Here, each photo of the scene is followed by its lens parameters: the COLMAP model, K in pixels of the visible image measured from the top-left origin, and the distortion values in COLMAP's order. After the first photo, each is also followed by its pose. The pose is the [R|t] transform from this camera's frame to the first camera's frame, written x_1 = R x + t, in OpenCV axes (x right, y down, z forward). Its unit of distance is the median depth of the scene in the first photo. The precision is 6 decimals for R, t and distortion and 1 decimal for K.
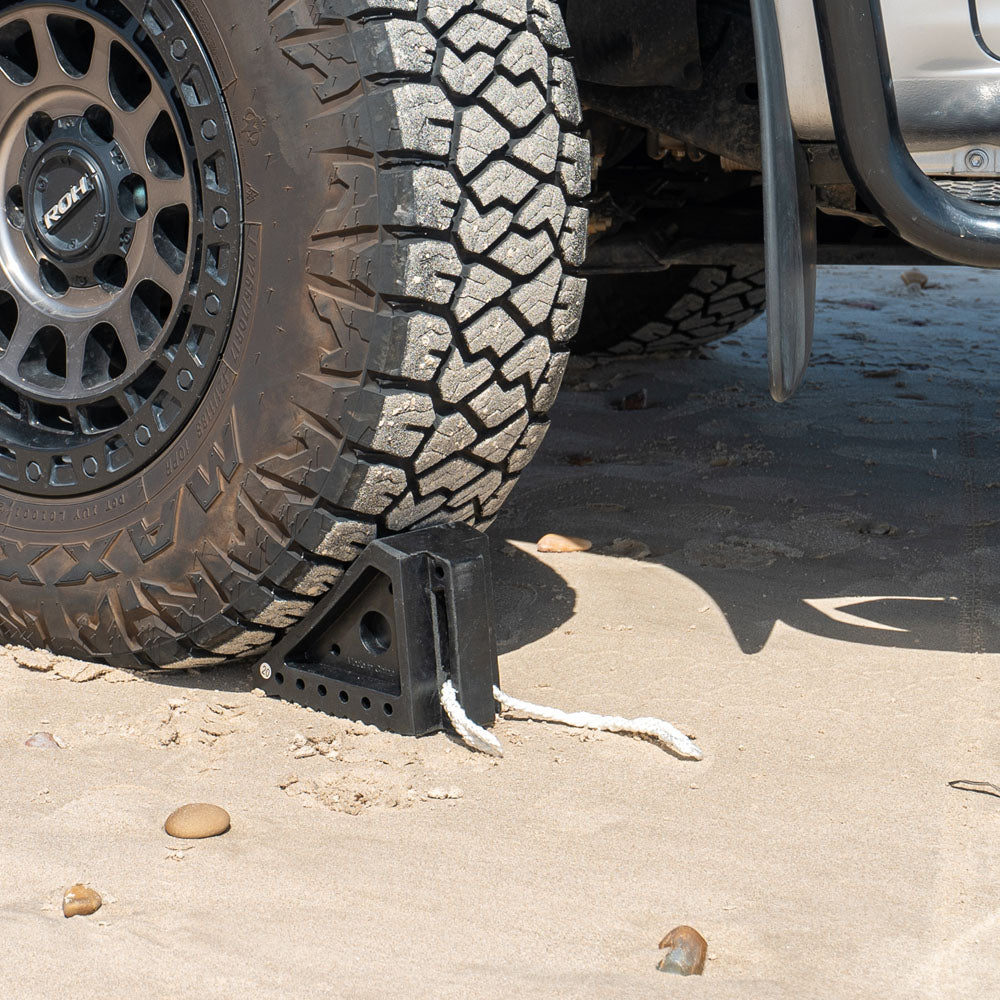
lens RADIAL K [[2355.0, 0, 497.6], [0, 2355.0, 508.1], [0, 0, 1]] dist [-0.010497, 0.000000]
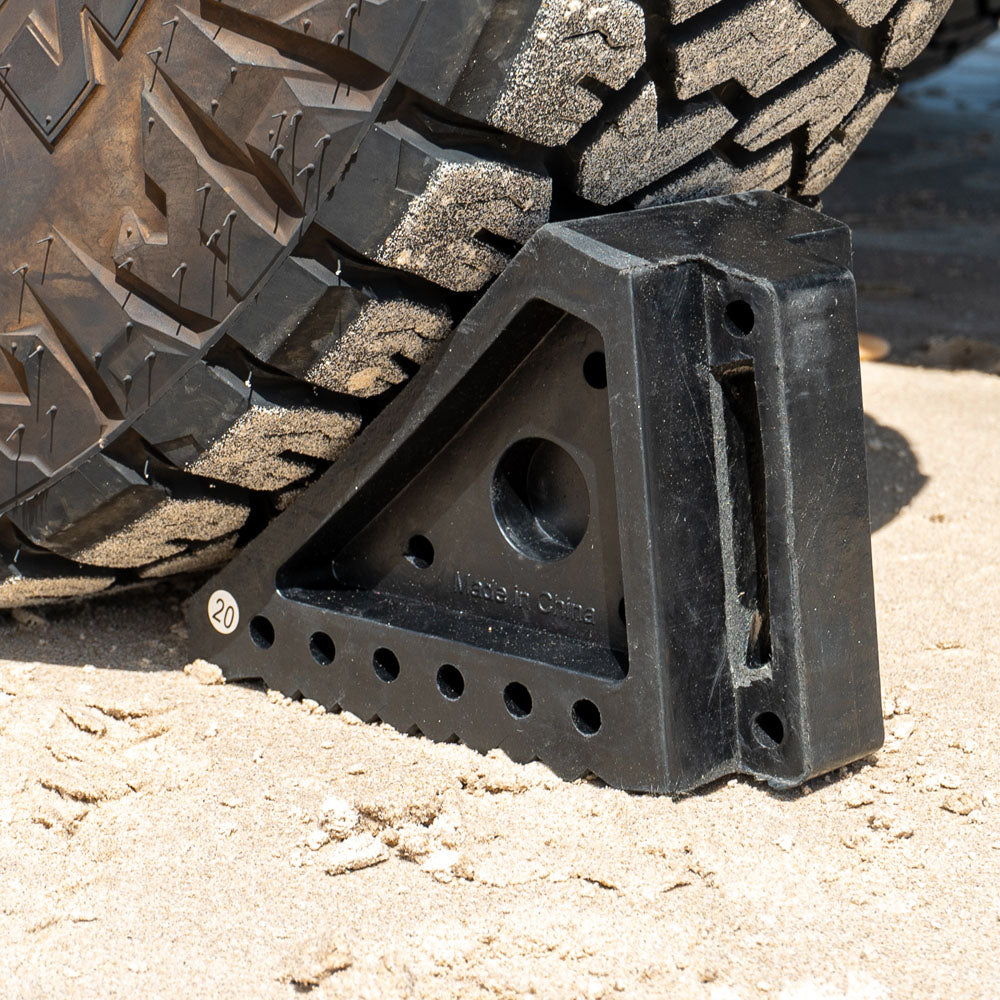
lens RADIAL K [[2355.0, 0, 501.0], [0, 2355.0, 489.5], [0, 0, 1]] dist [-0.010497, 0.000000]
pose [[0.998940, -0.006916, 0.045510, -0.074413], [0.006492, 0.999934, 0.009455, 0.048478], [-0.045572, -0.009150, 0.998919, 0.654309]]
